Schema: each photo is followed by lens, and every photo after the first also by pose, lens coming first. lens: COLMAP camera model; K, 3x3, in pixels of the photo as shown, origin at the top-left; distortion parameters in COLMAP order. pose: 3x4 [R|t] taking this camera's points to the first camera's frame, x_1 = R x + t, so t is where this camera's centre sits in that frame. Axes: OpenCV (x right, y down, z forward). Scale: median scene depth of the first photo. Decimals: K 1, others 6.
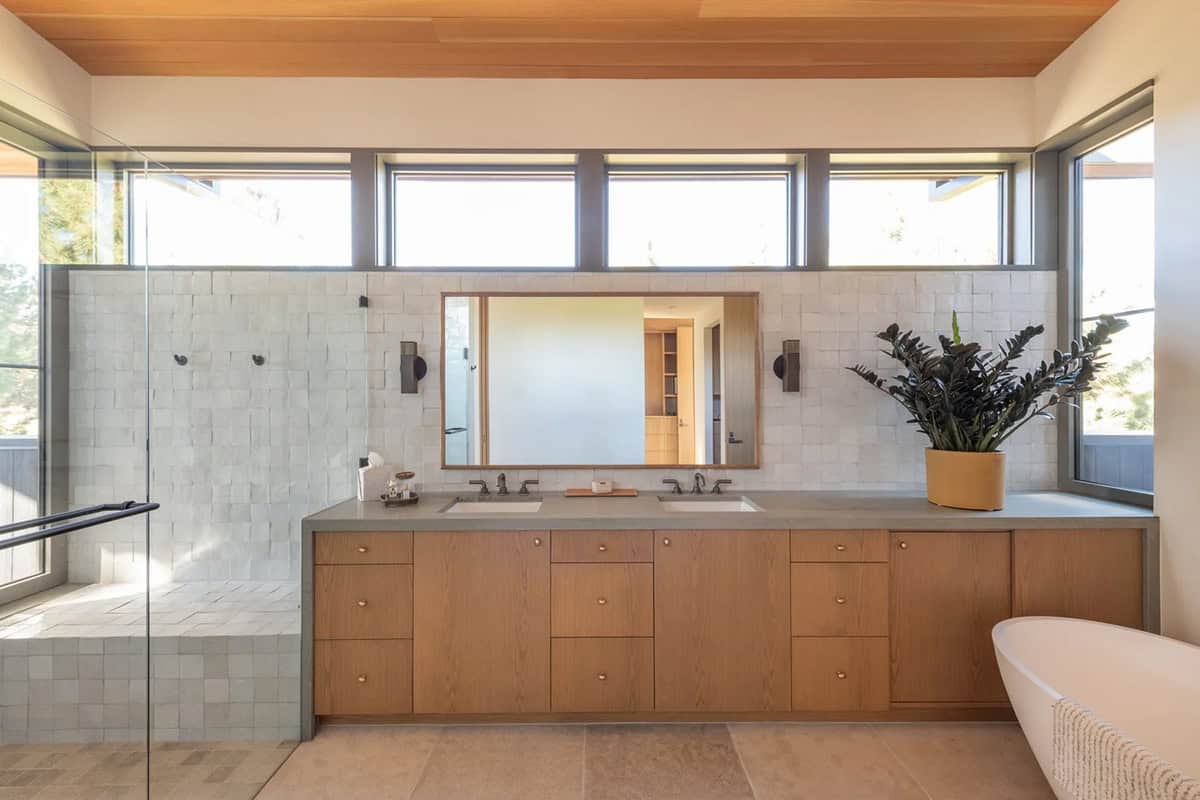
lens RADIAL K [[482.2, 0, 601.2], [0, 482.2, 395.4], [0, 0, 1]] dist [0.012673, -0.000292]
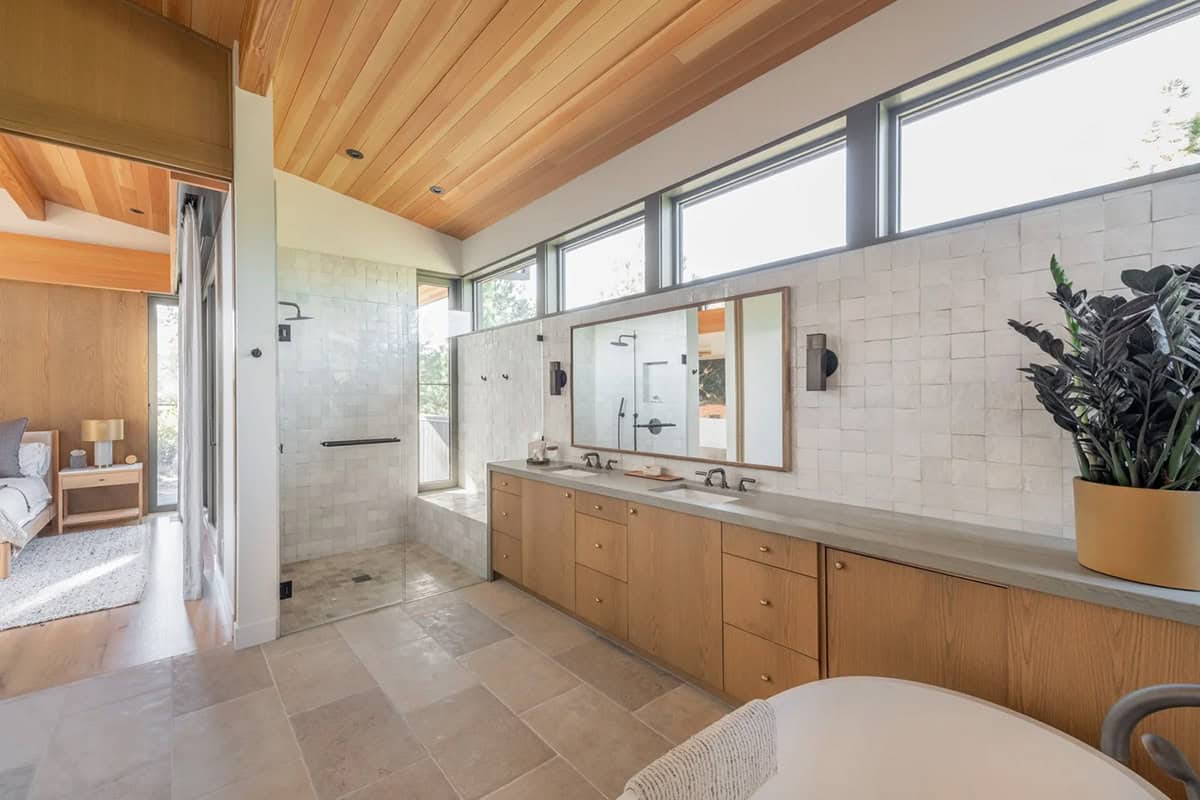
lens RADIAL K [[608.4, 0, 599.6], [0, 608.4, 395.1], [0, 0, 1]] dist [0.032632, 0.000035]
pose [[0.572332, -0.004288, -0.820011, 1.146013], [0.007293, 0.999973, -0.000139, -0.003340], [0.819989, -0.005901, 0.572348, 0.006193]]
